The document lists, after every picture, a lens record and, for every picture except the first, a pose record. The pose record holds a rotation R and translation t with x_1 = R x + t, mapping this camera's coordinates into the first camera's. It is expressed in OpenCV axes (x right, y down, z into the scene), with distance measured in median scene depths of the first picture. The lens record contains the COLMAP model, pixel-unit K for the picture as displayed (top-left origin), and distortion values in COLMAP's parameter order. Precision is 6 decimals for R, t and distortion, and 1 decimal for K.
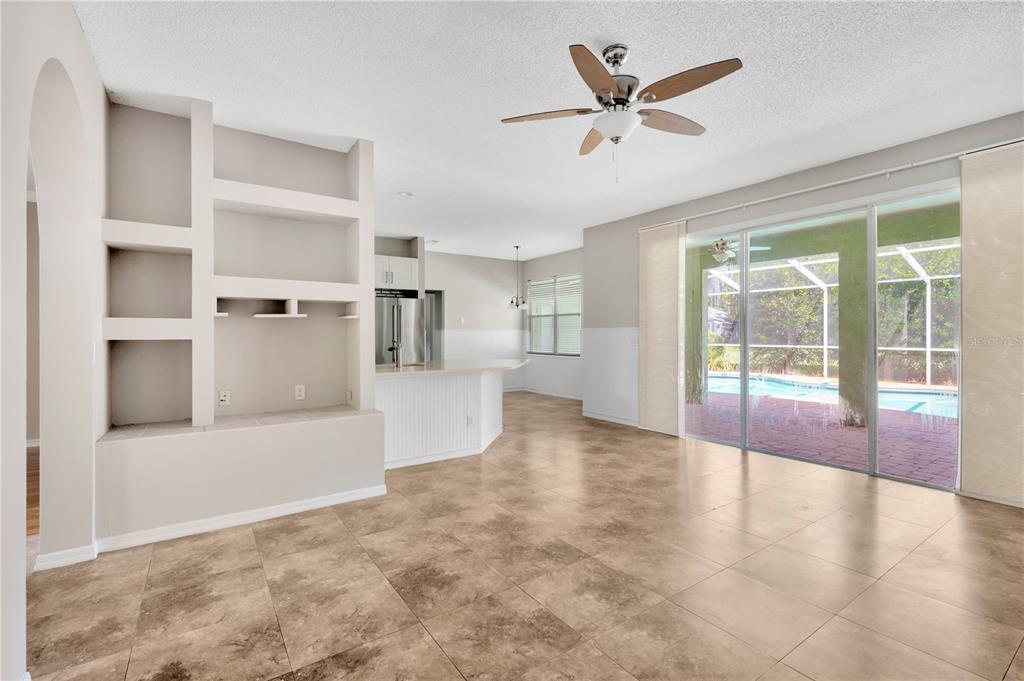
lens RADIAL K [[457.9, 0, 522.2], [0, 457.9, 345.9], [0, 0, 1]] dist [0.003097, -0.000591]
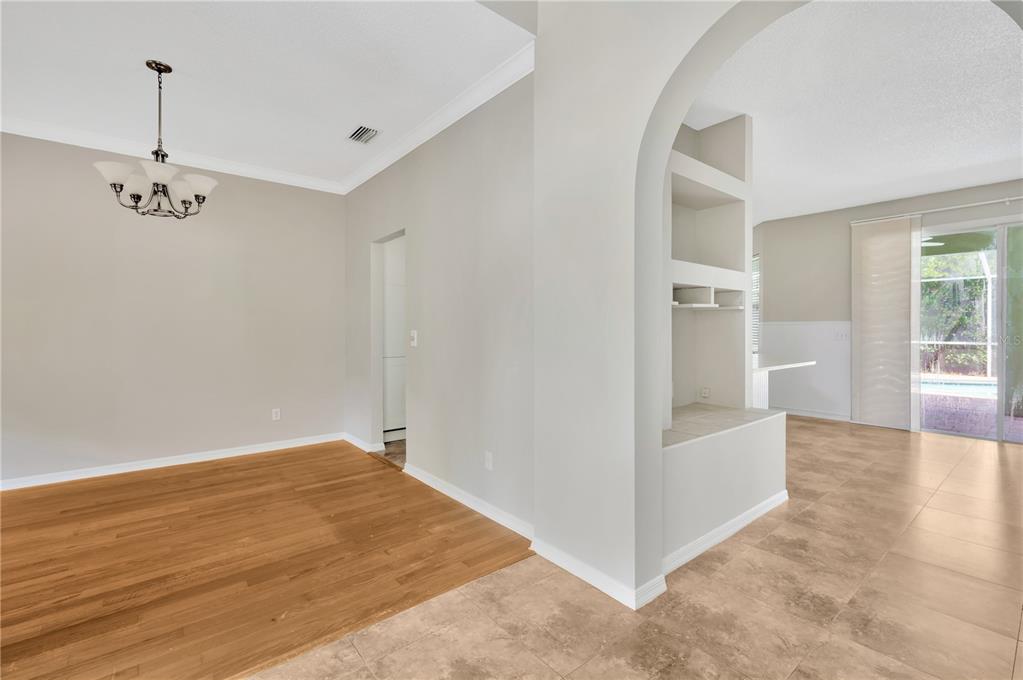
lens RADIAL K [[457.5, 0, 541.1], [0, 457.5, 335.3], [0, 0, 1]] dist [0.003097, -0.000591]
pose [[0.995006, 0.005517, 0.099660, -0.572754], [-0.004988, 0.999972, -0.005552, 0.000117], [-0.099688, 0.005027, 0.995006, 0.083554]]
